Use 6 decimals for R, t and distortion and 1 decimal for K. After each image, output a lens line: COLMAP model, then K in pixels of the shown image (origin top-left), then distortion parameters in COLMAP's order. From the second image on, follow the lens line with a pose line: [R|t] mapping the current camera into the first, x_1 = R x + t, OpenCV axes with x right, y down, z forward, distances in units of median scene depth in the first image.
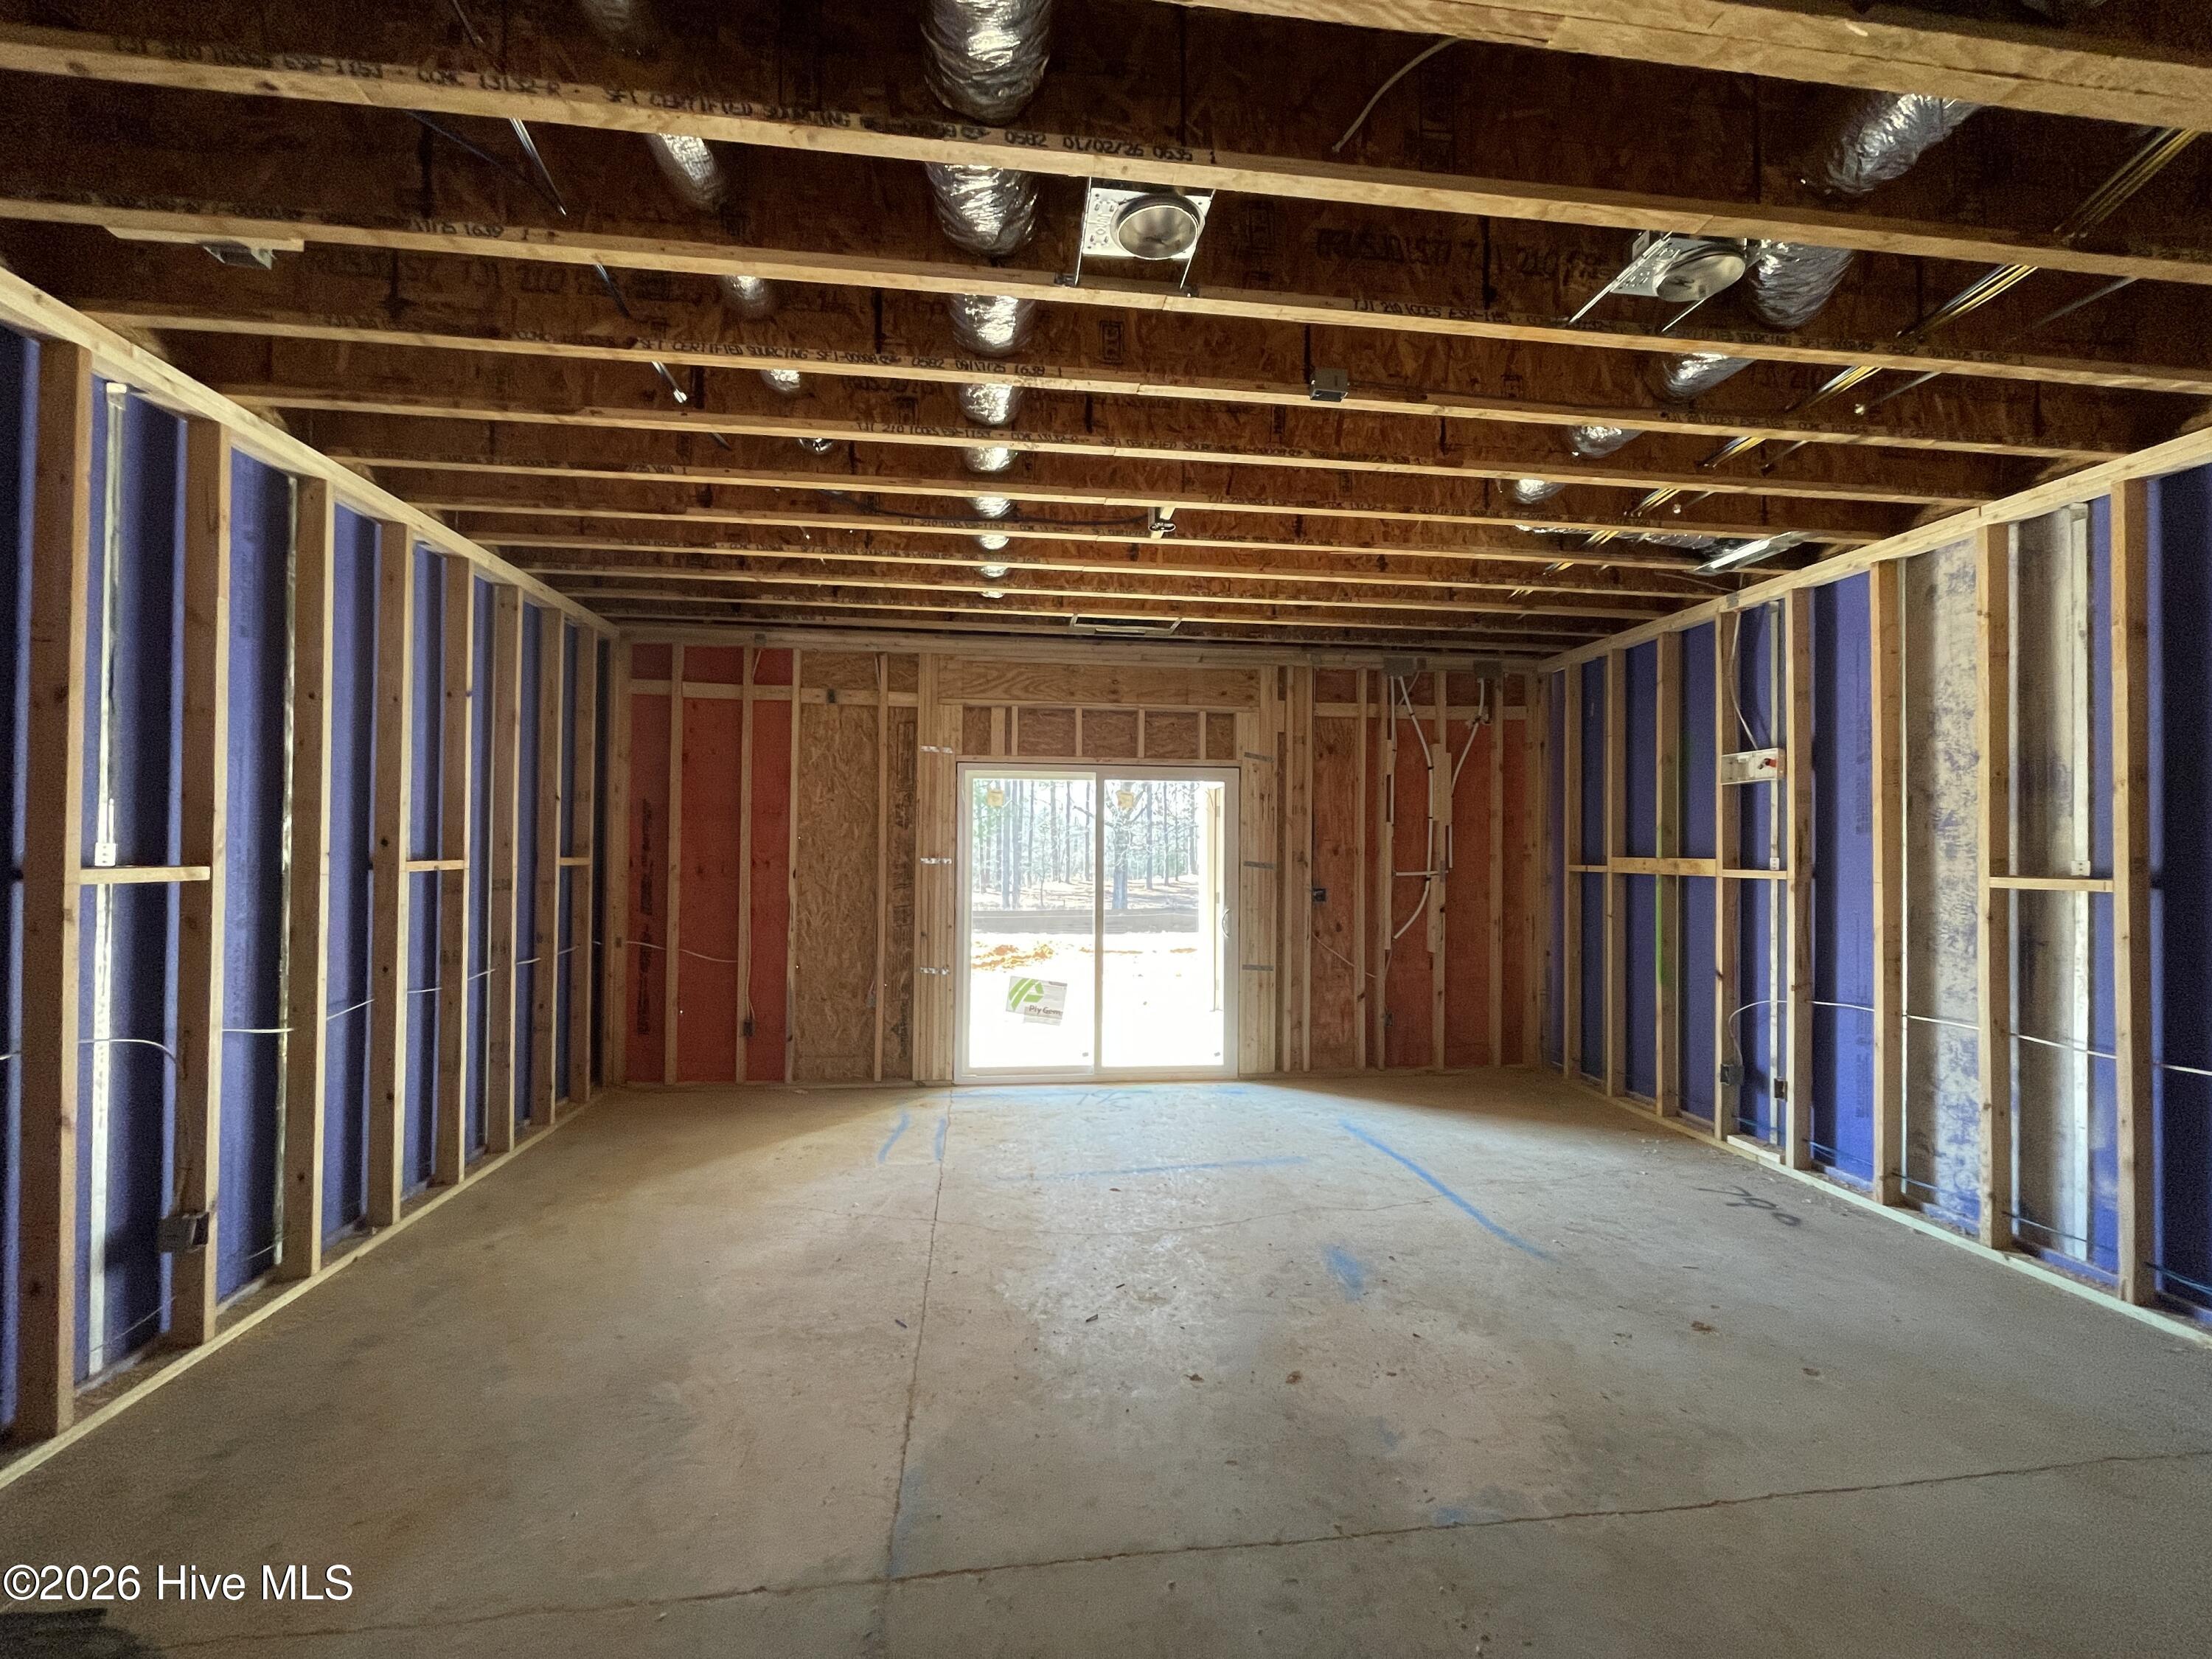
lens RADIAL K [[886.6, 0, 1101.2], [0, 886.6, 833.4], [0, 0, 1]] dist [-0.001523, -0.000221]
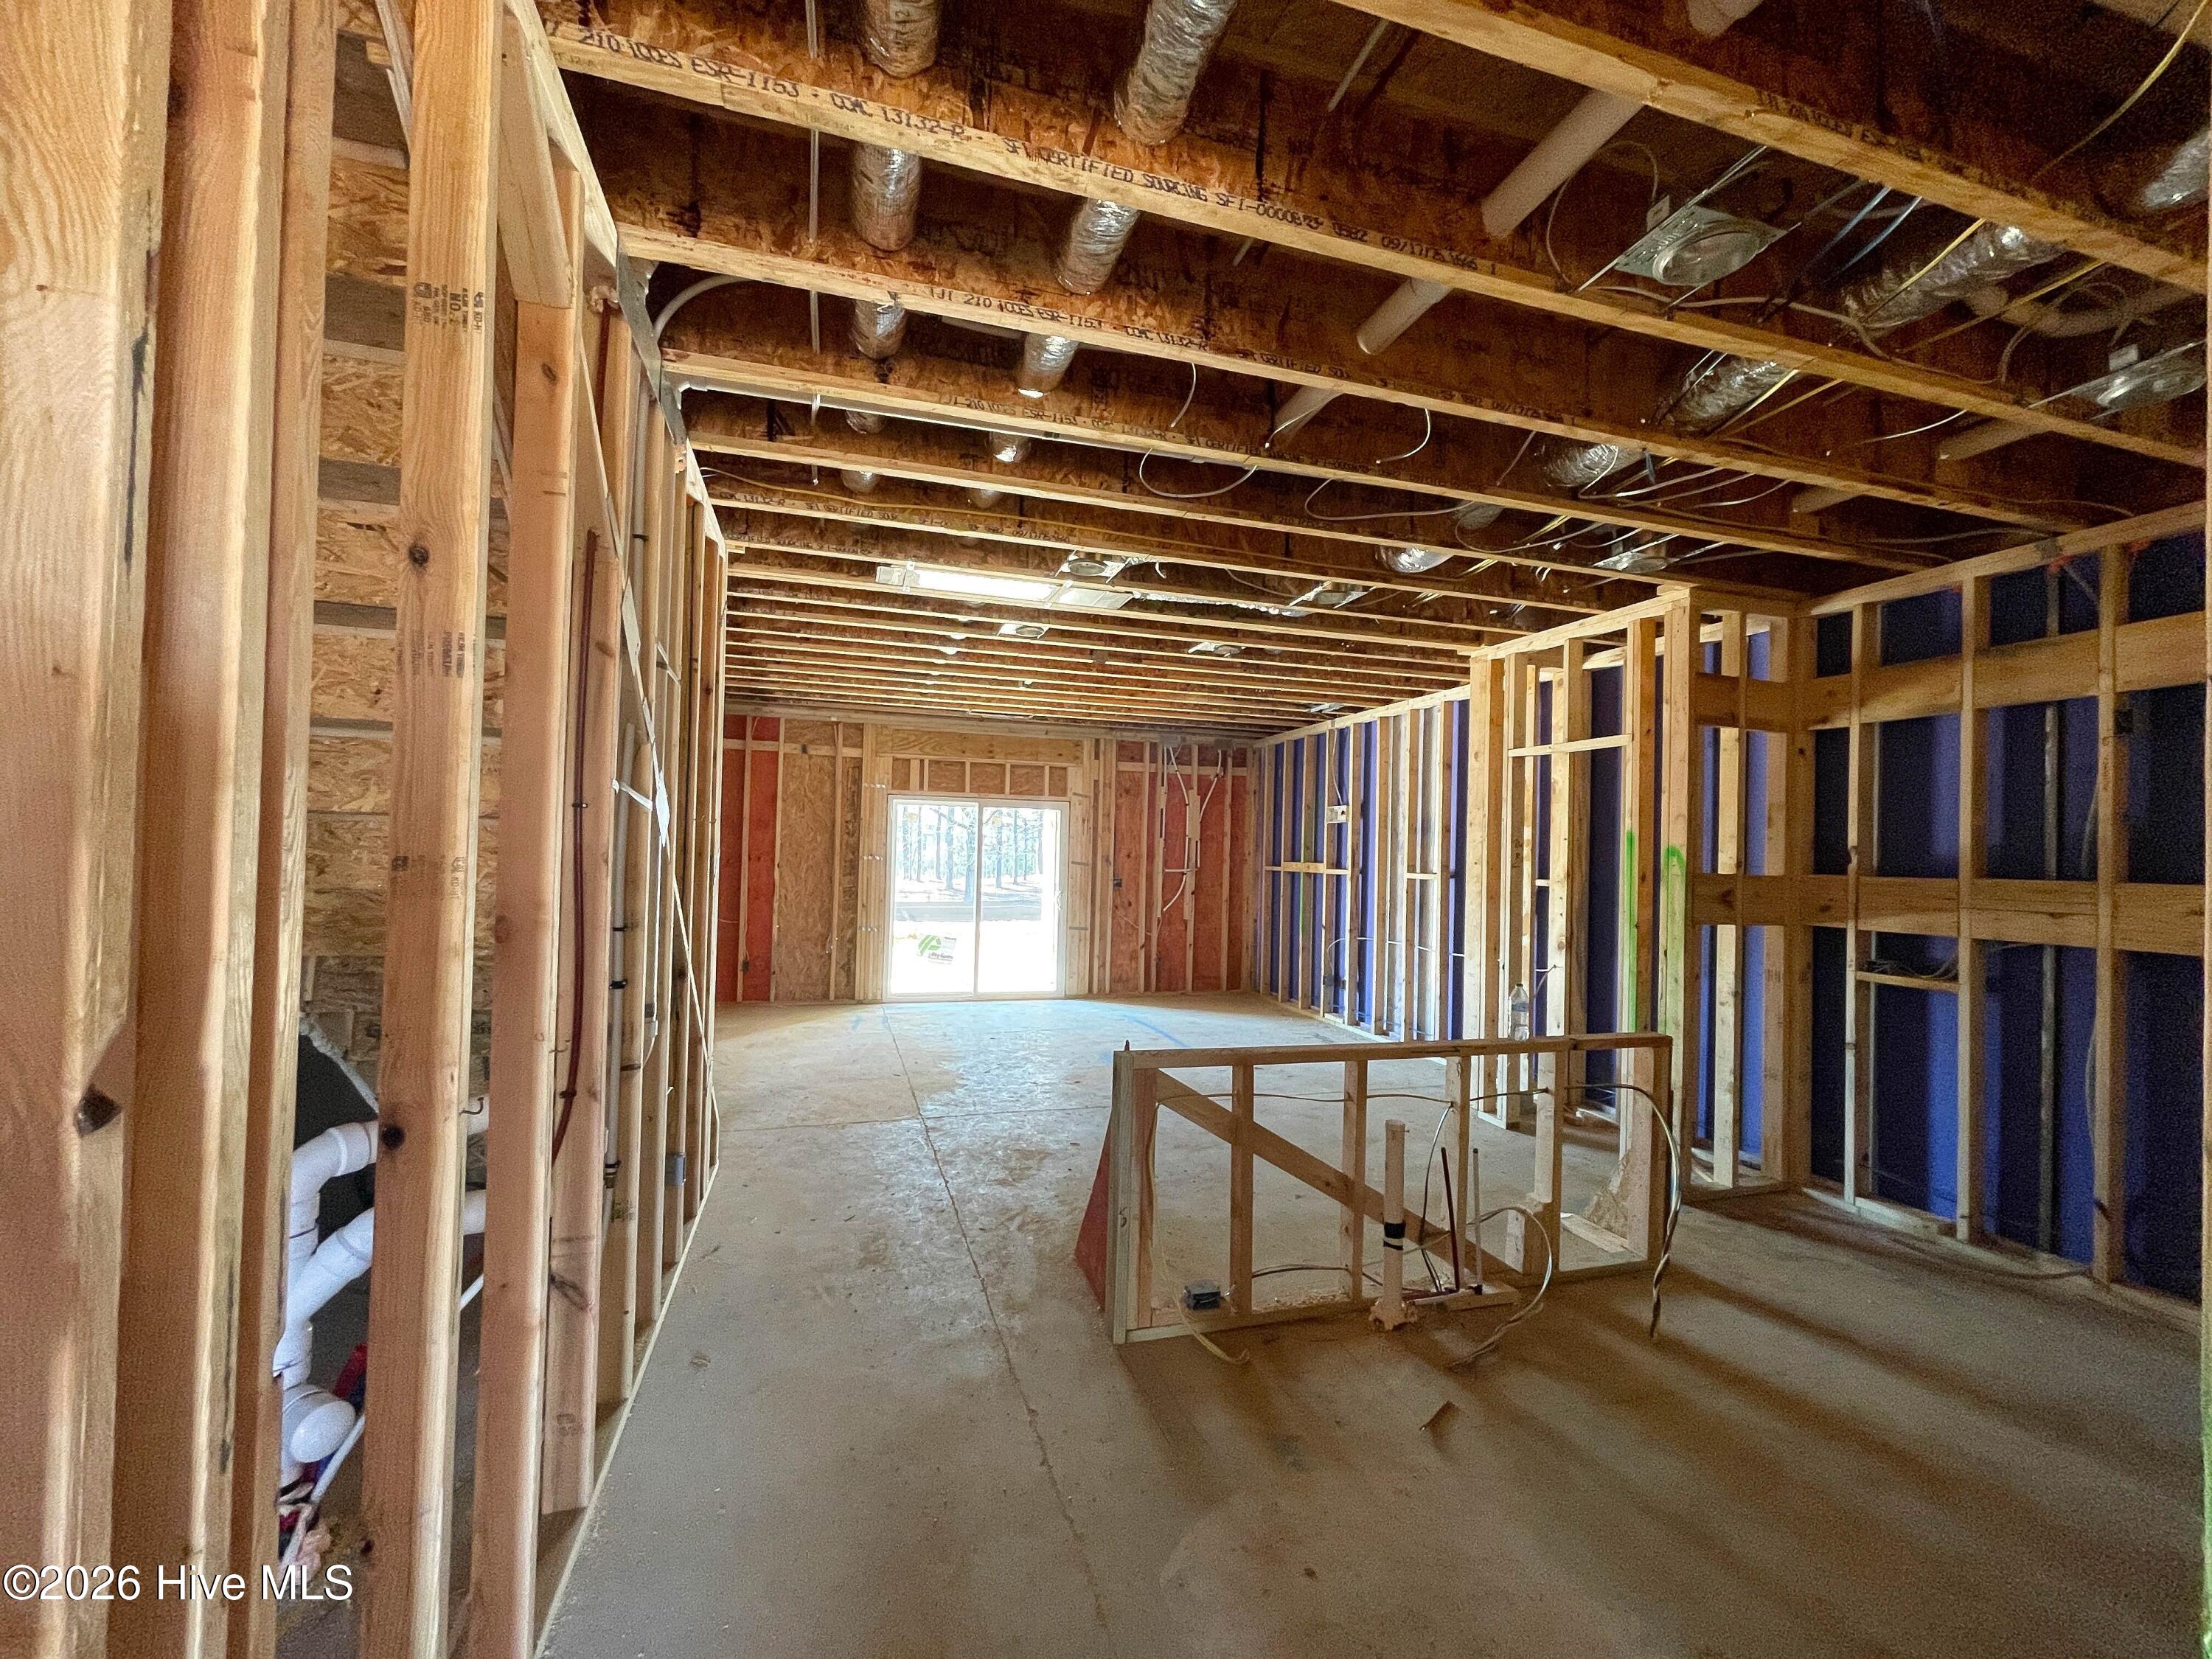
lens RADIAL K [[886.6, 0, 1098.3], [0, 886.6, 831.8], [0, 0, 1]] dist [-0.001523, -0.000221]
pose [[0.985841, 0.019876, 0.166501, -0.056724], [-0.019515, 0.999802, -0.003807, -0.016199], [-0.166544, 0.000504, 0.986034, -0.580697]]
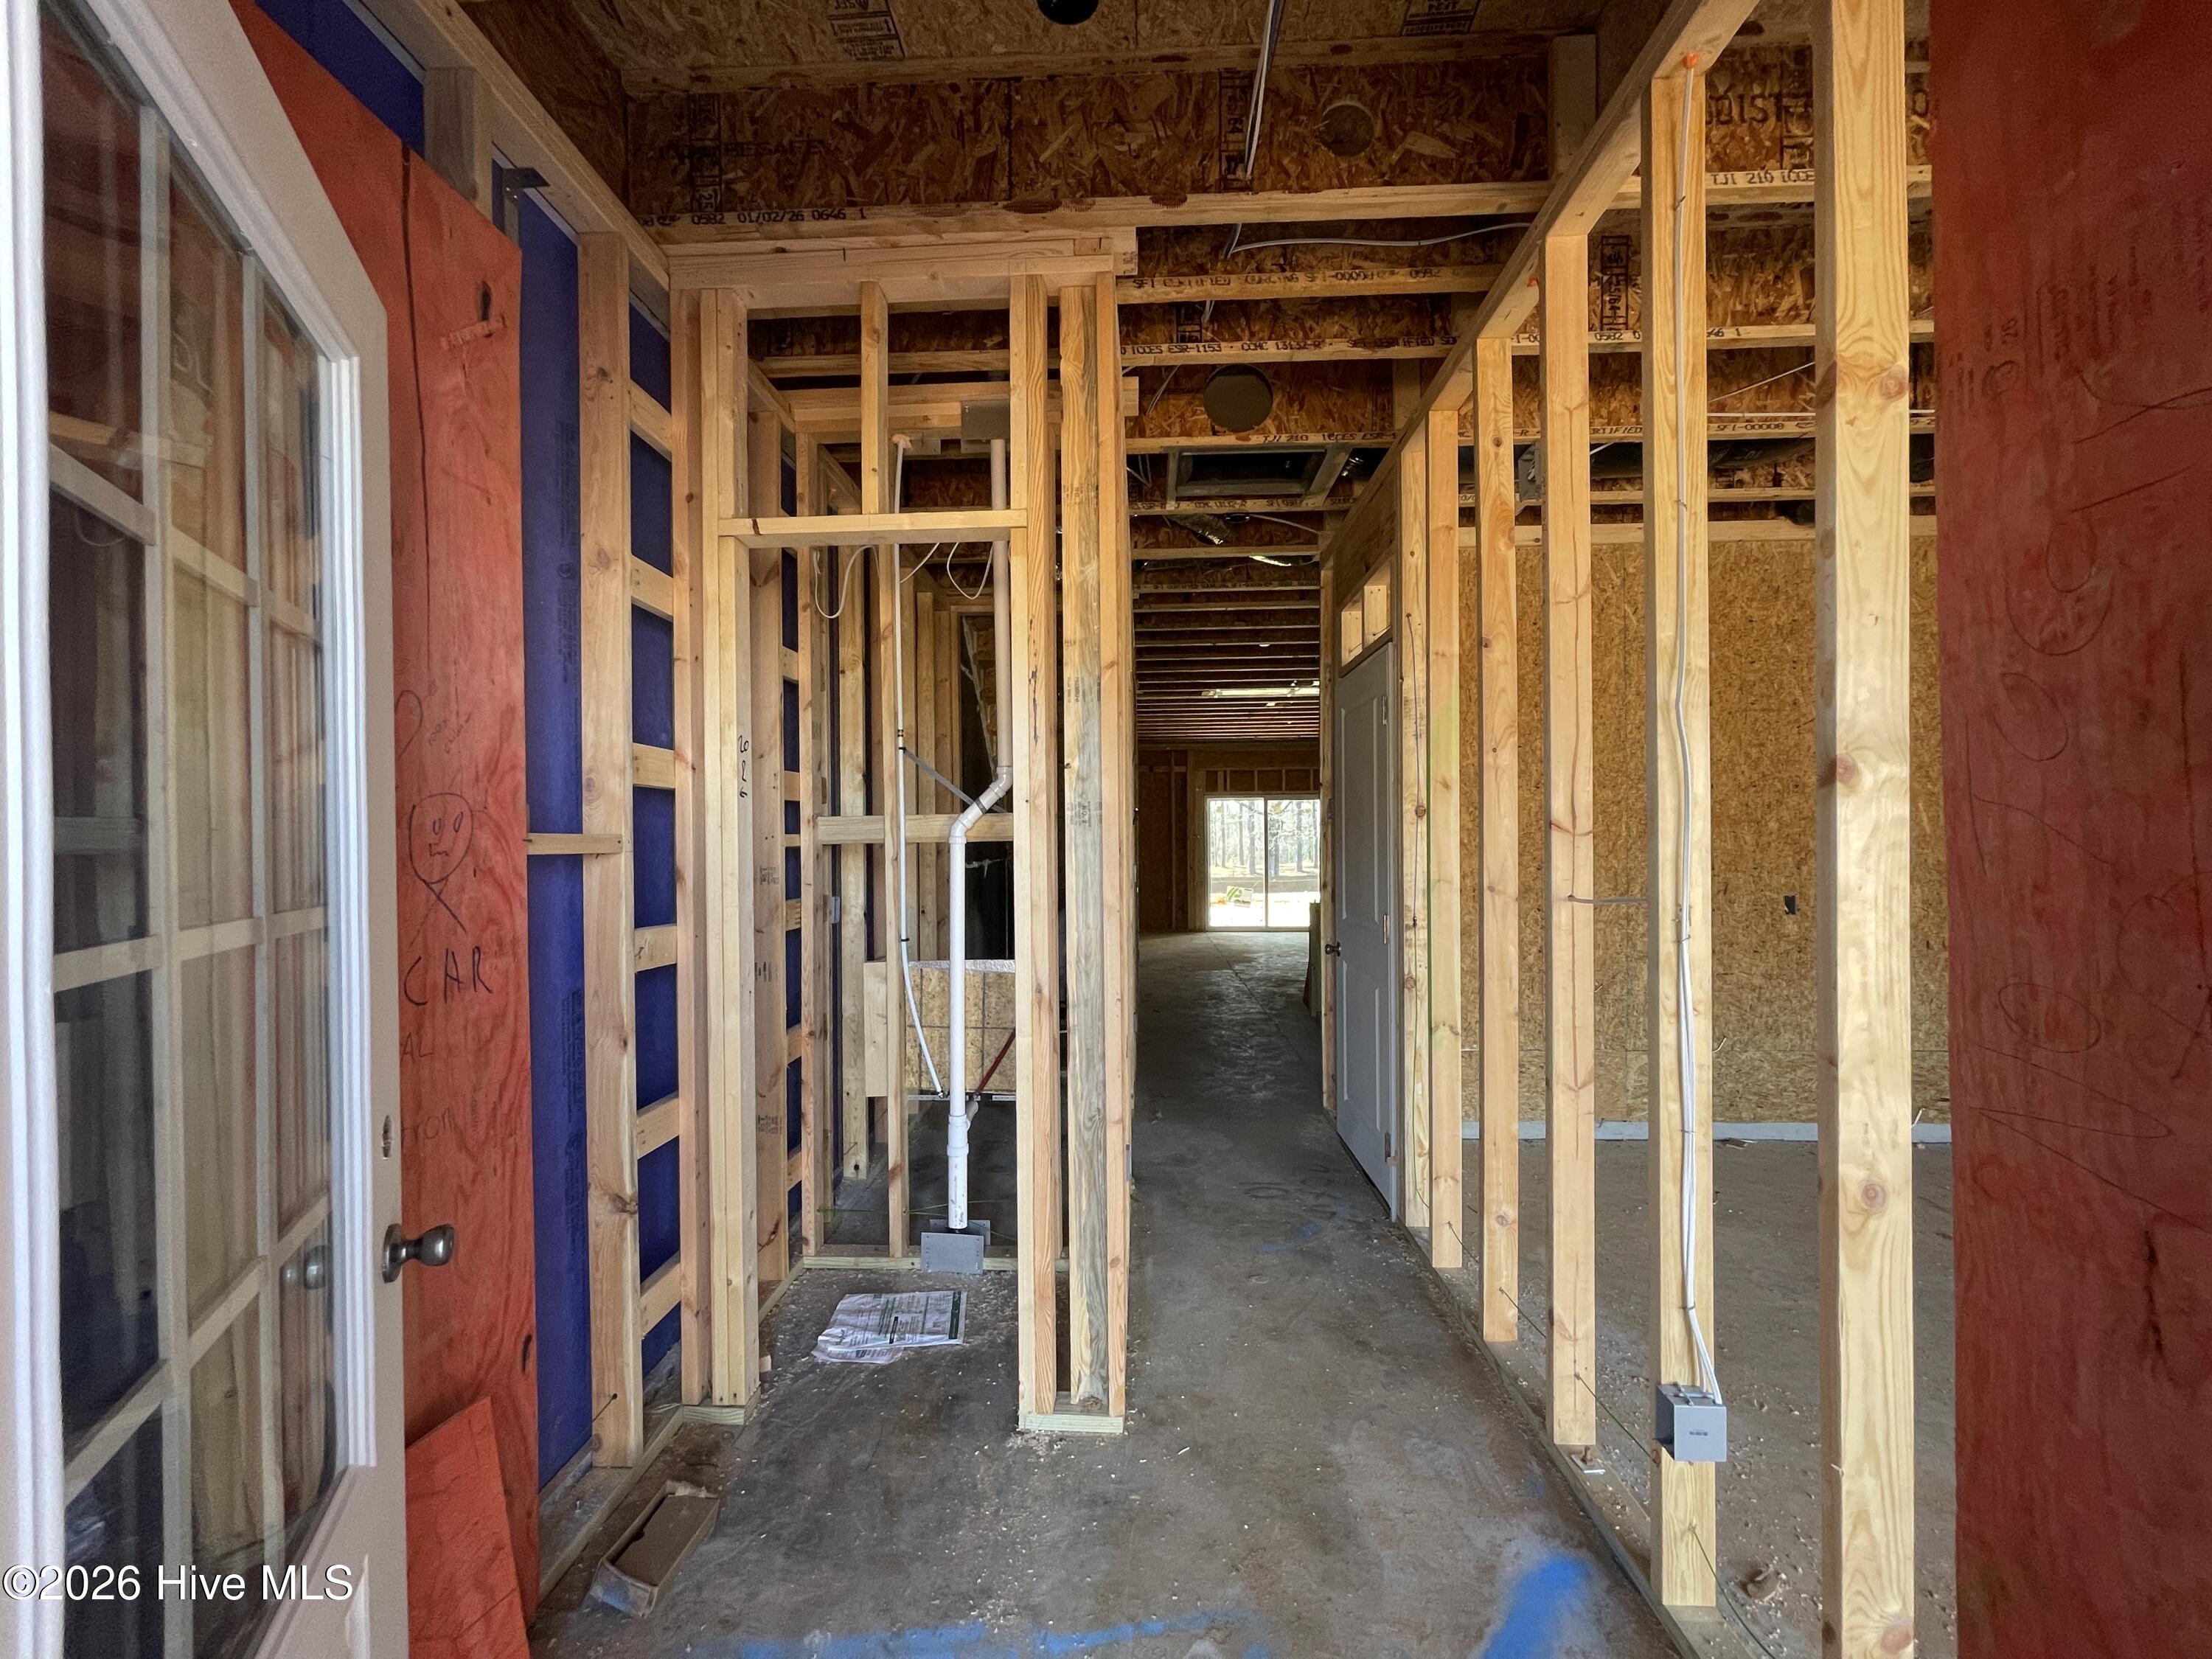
lens RADIAL K [[886.6, 0, 1097.8], [0, 886.6, 835.9], [0, 0, 1]] dist [-0.001523, -0.000221]
pose [[0.985230, -0.015239, -0.170556, -0.040246], [0.017924, 0.999738, 0.014215, -0.010002], [0.170295, -0.017062, 0.985245, -1.359113]]
